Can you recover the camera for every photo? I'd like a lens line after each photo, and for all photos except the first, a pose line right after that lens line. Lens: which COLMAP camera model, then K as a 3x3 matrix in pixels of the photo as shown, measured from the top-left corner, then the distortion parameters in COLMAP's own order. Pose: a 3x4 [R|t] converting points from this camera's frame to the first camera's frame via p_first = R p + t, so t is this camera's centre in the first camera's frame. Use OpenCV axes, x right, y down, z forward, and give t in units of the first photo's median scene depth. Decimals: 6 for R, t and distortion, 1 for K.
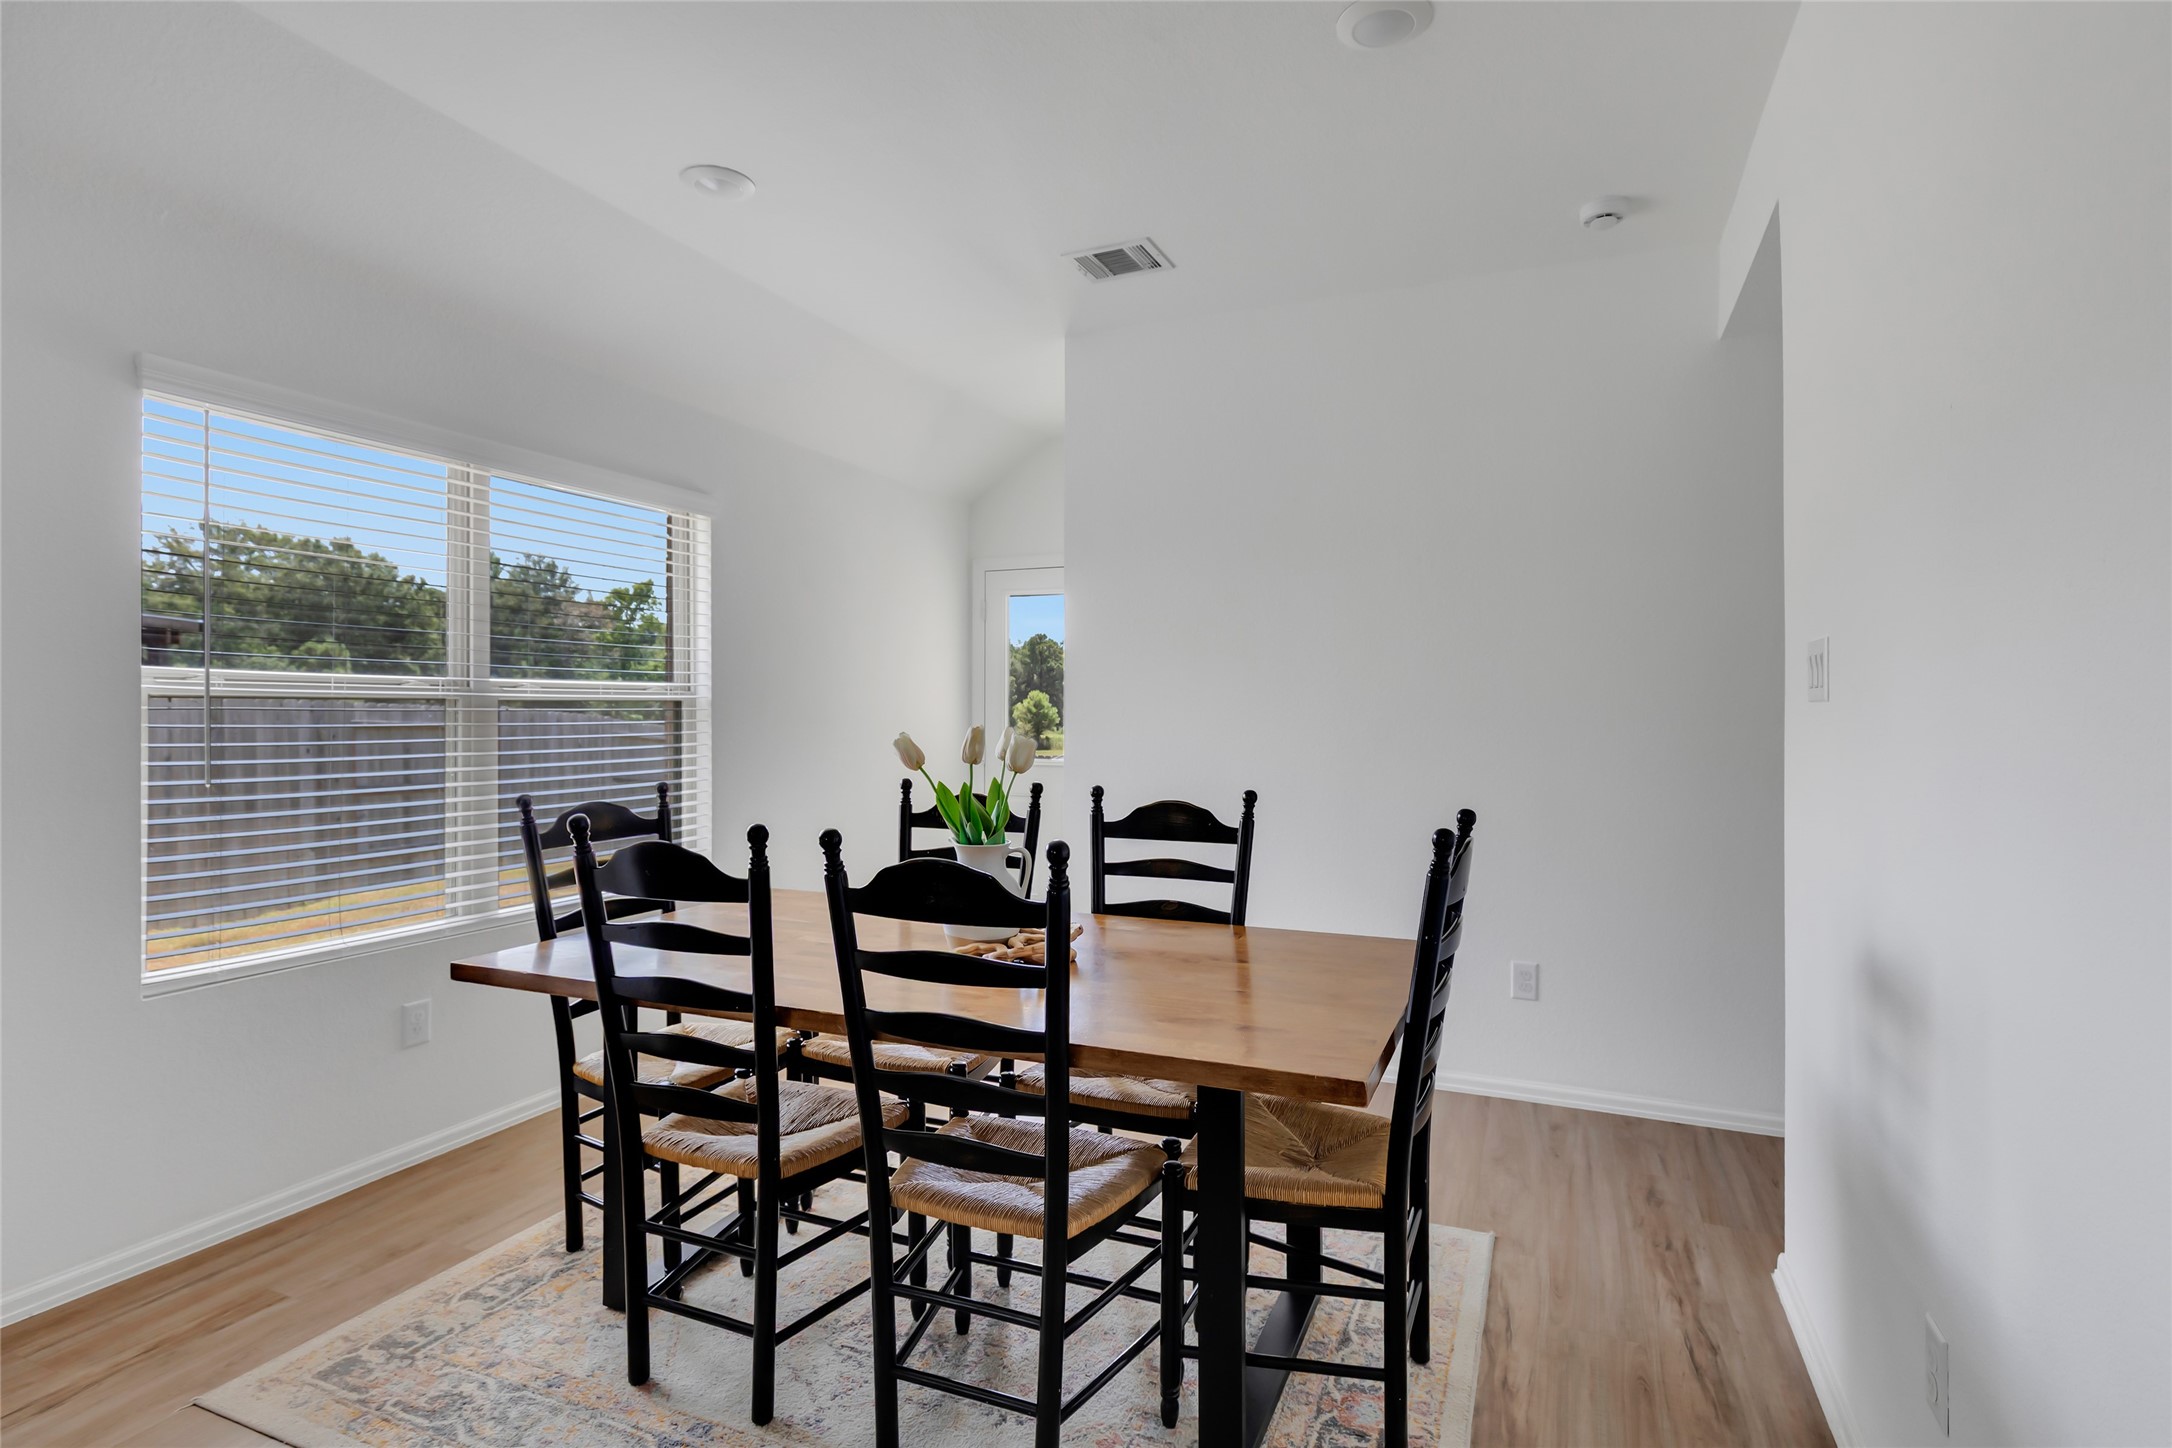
lens RADIAL K [[1051.5, 0, 1079.2], [0, 1051.5, 715.5], [0, 0, 1]] dist [0.028913, -0.000267]
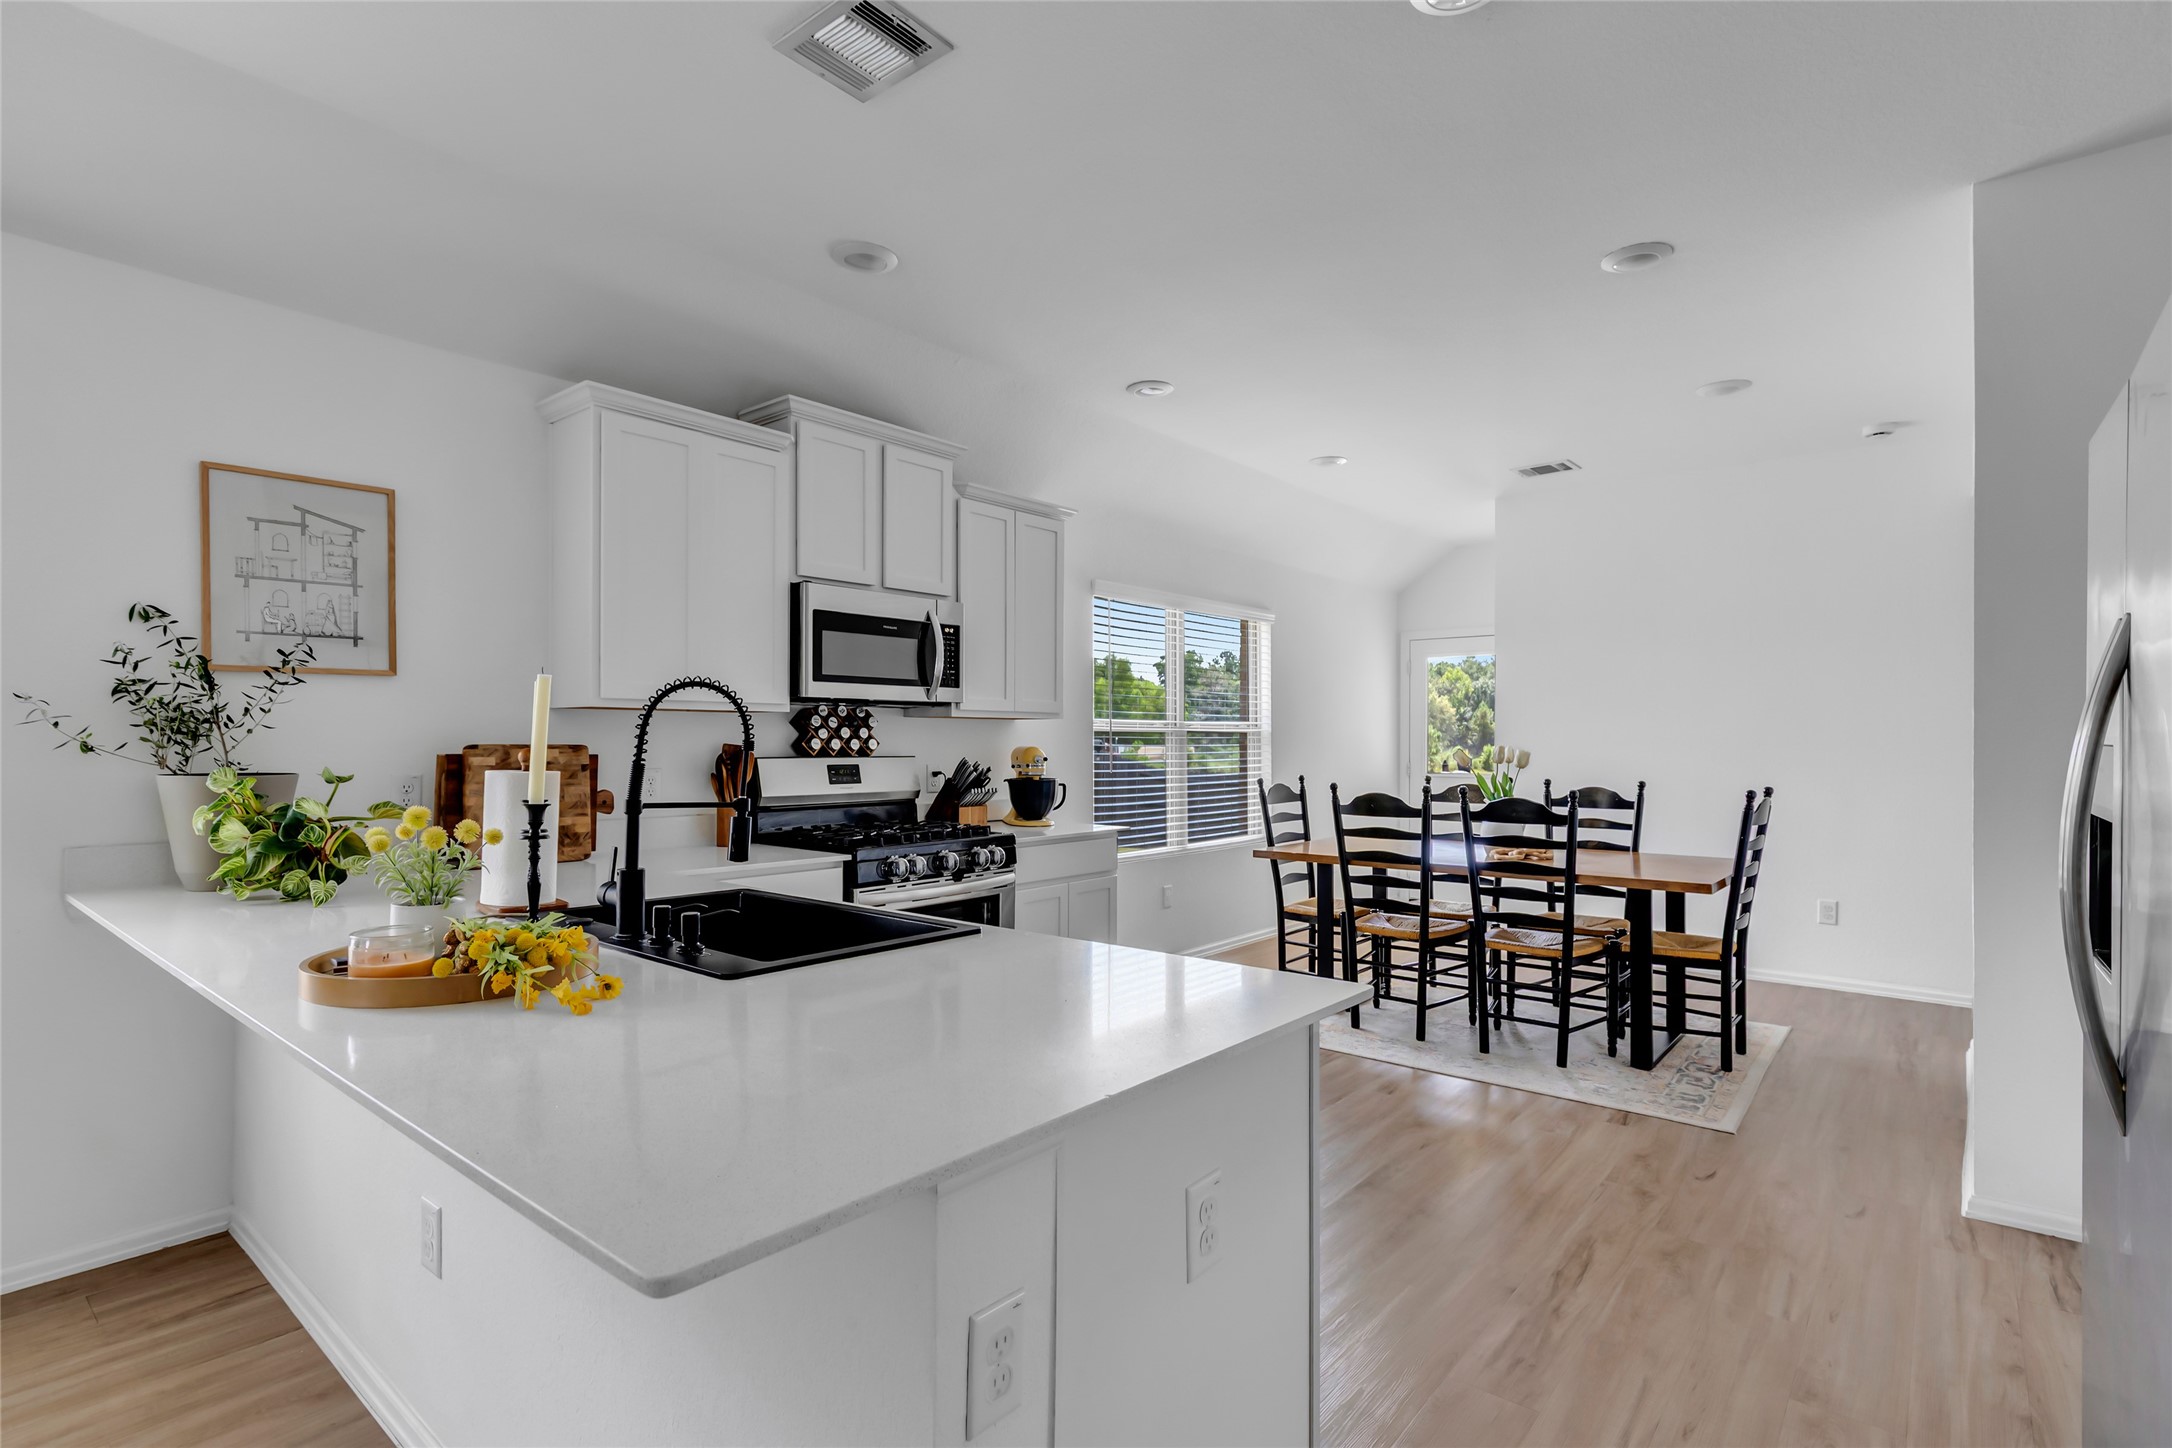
lens RADIAL K [[1051.5, 0, 1097.9], [0, 1051.5, 738.6], [0, 0, 1]] dist [0.028913, -0.000267]
pose [[0.965781, 0.001532, -0.259355, -0.287074], [-0.002600, 0.999989, -0.003776, 0.004201], [0.259347, 0.004321, 0.965775, -1.084006]]
